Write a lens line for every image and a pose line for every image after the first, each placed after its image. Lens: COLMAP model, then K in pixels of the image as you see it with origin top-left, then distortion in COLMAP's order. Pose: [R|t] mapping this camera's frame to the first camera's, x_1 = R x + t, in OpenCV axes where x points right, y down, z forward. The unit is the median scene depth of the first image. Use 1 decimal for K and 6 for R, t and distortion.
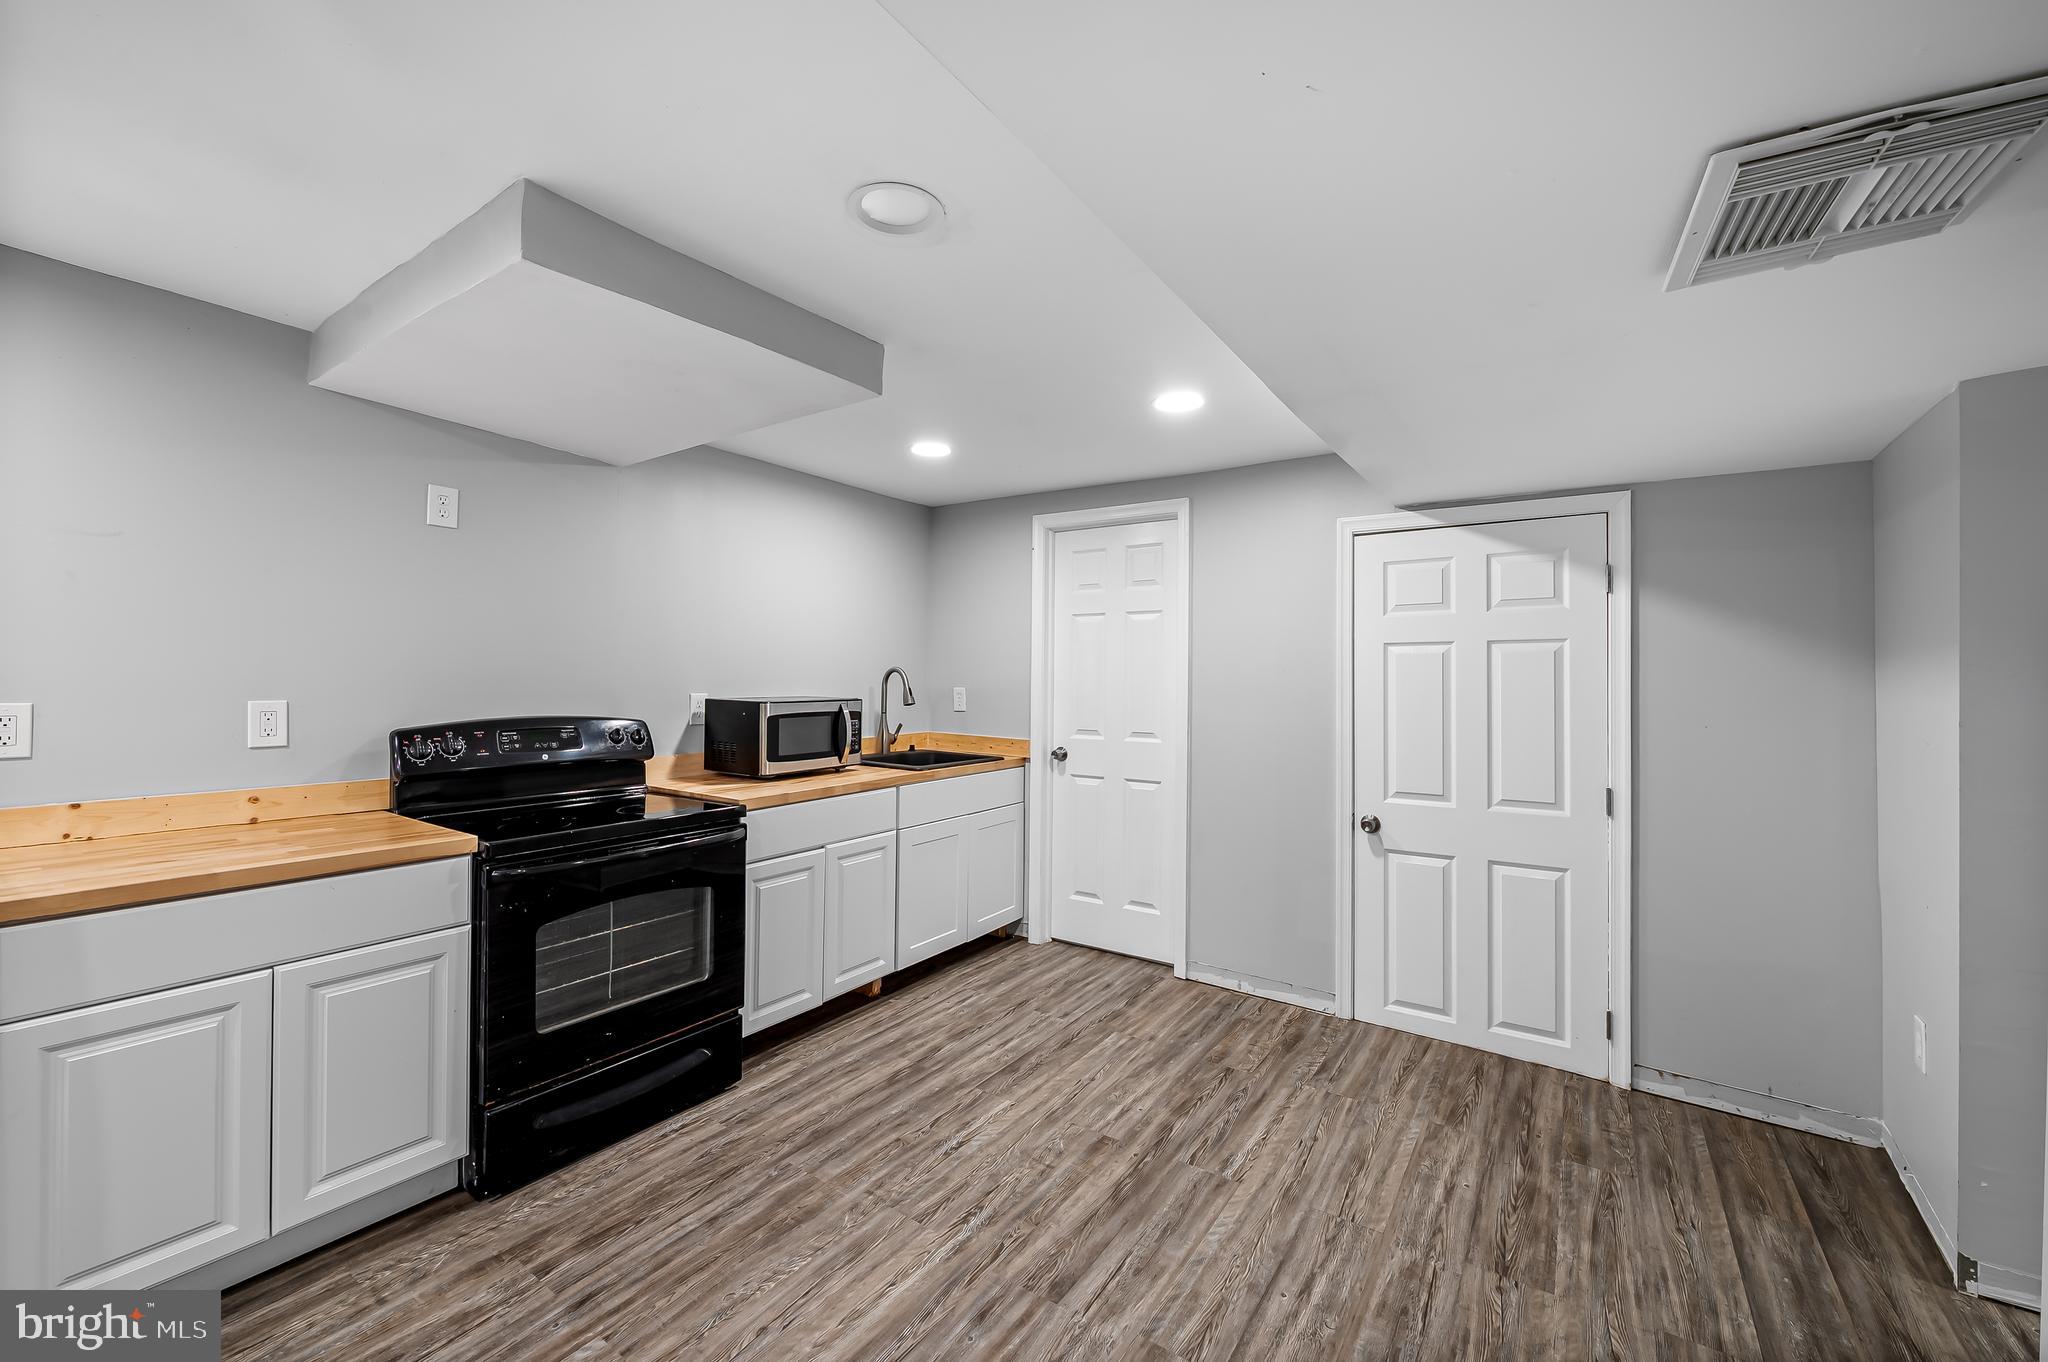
lens RADIAL K [[818.6, 0, 1033.4], [0, 818.6, 671.4], [0, 0, 1]] dist [-0.008901, 0.000226]
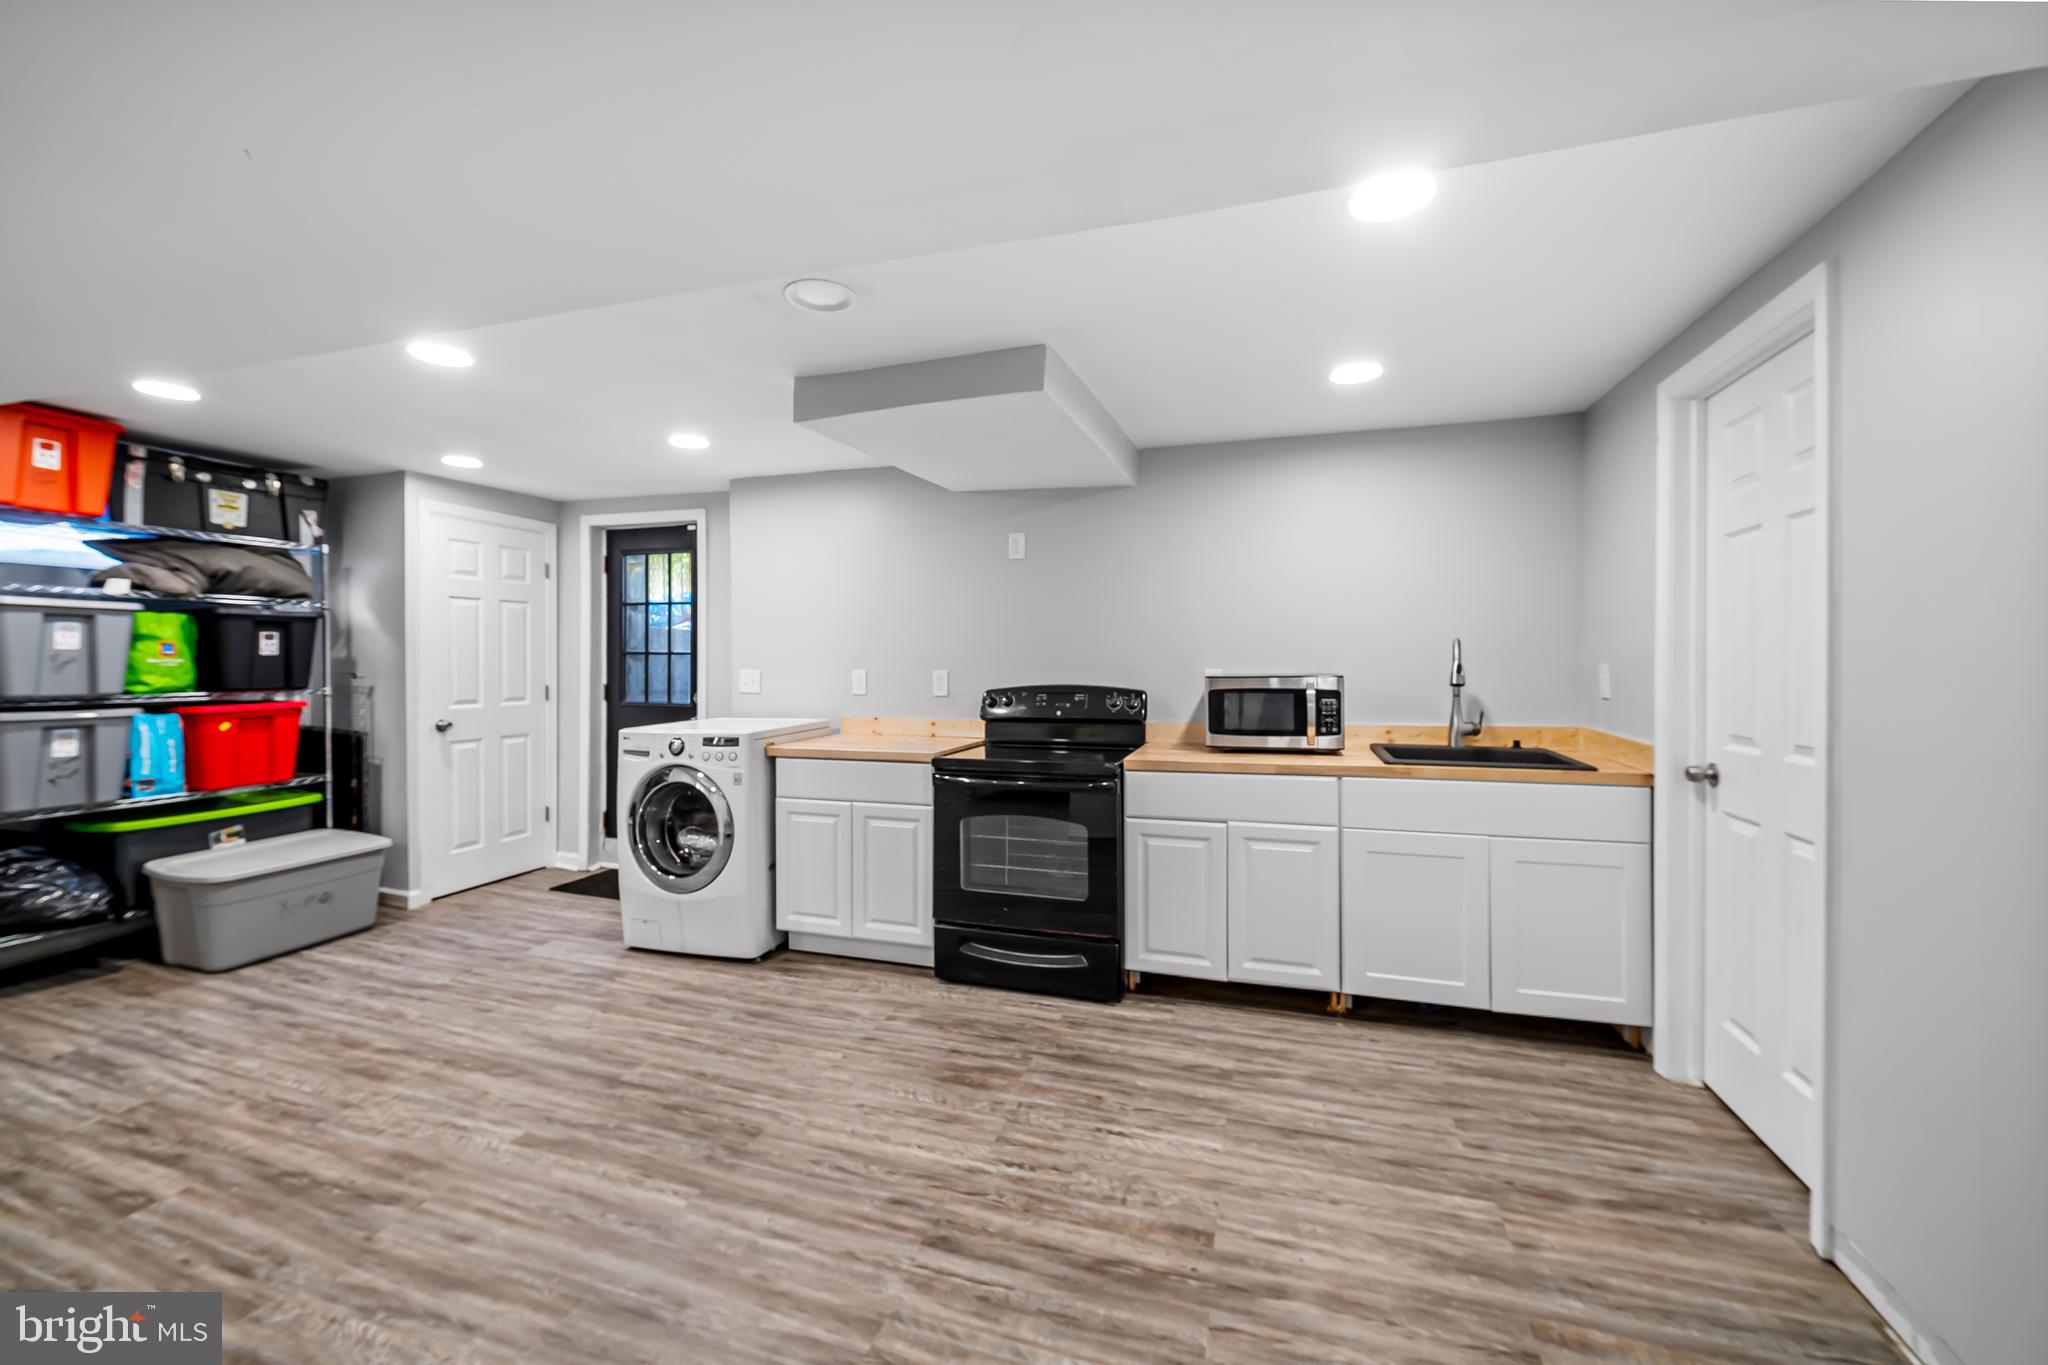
lens RADIAL K [[810.4, 0, 1032.0], [0, 810.4, 667.8], [0, 0, 1]] dist [-0.007691, 0.000144]
pose [[0.269052, -0.004612, -0.963115, 0.715308], [0.013279, 0.999911, -0.001079, 0.027807], [0.963034, -0.012499, 0.269089, 0.582402]]
